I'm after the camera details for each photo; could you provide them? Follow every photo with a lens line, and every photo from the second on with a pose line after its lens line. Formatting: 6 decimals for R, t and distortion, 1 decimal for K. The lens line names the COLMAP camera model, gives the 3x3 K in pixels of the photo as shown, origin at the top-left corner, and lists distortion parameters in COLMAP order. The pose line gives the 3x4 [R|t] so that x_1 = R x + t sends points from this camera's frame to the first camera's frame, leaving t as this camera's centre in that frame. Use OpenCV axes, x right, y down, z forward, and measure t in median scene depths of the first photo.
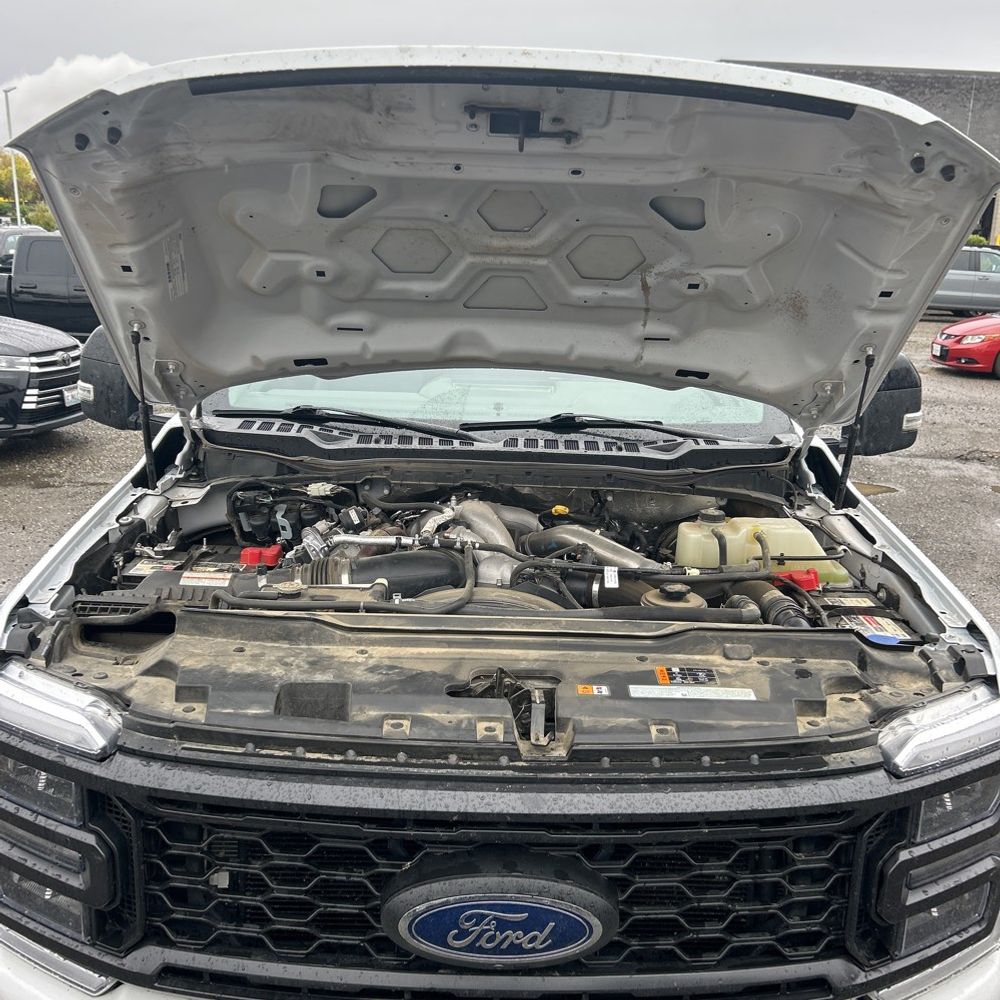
lens RADIAL K [[1053.3, 0, 502.0], [0, 1053.3, 521.4], [0, 0, 1]] dist [0.073863, -0.114866]
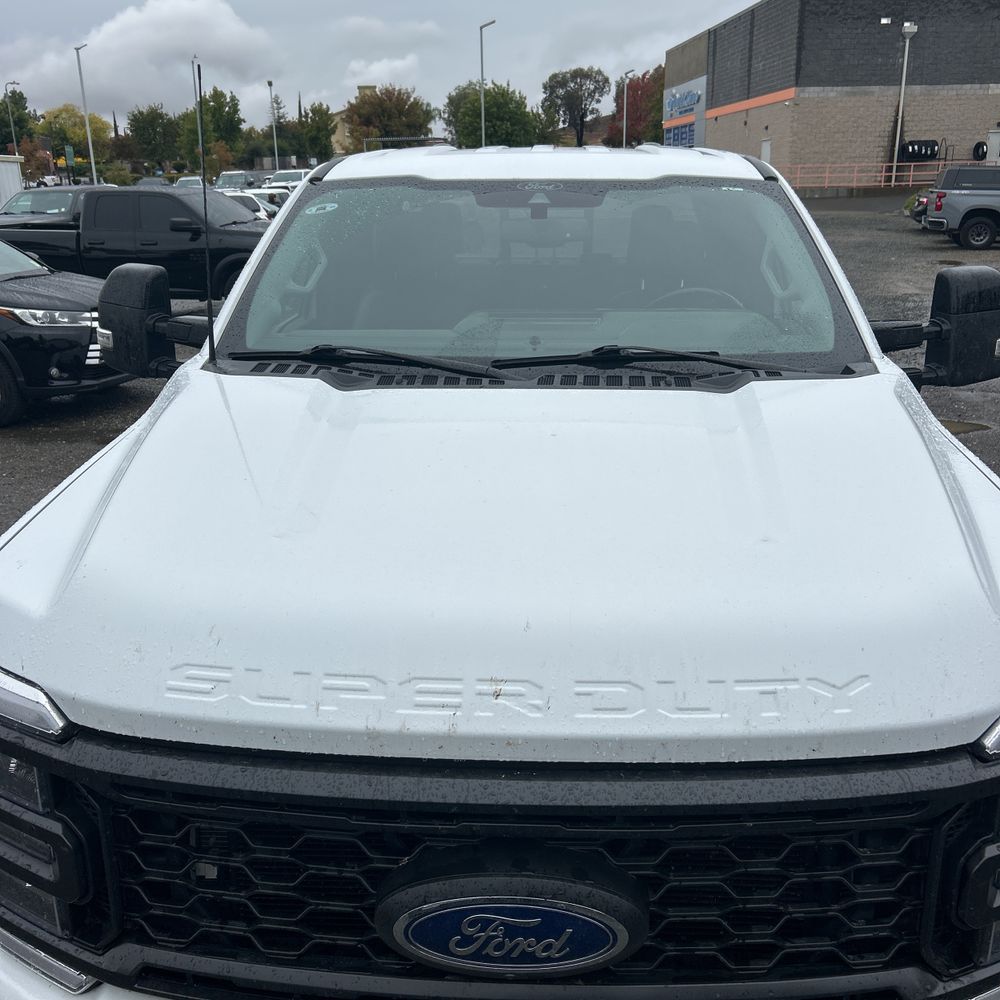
lens RADIAL K [[1053.3, 0, 502.0], [0, 1053.3, 521.4], [0, 0, 1]] dist [0.073863, -0.114866]
pose [[0.997113, -0.015381, -0.074364, 0.058797], [0.018997, 0.998659, 0.048164, 0.004043], [0.073523, -0.049438, 0.996067, 0.144799]]
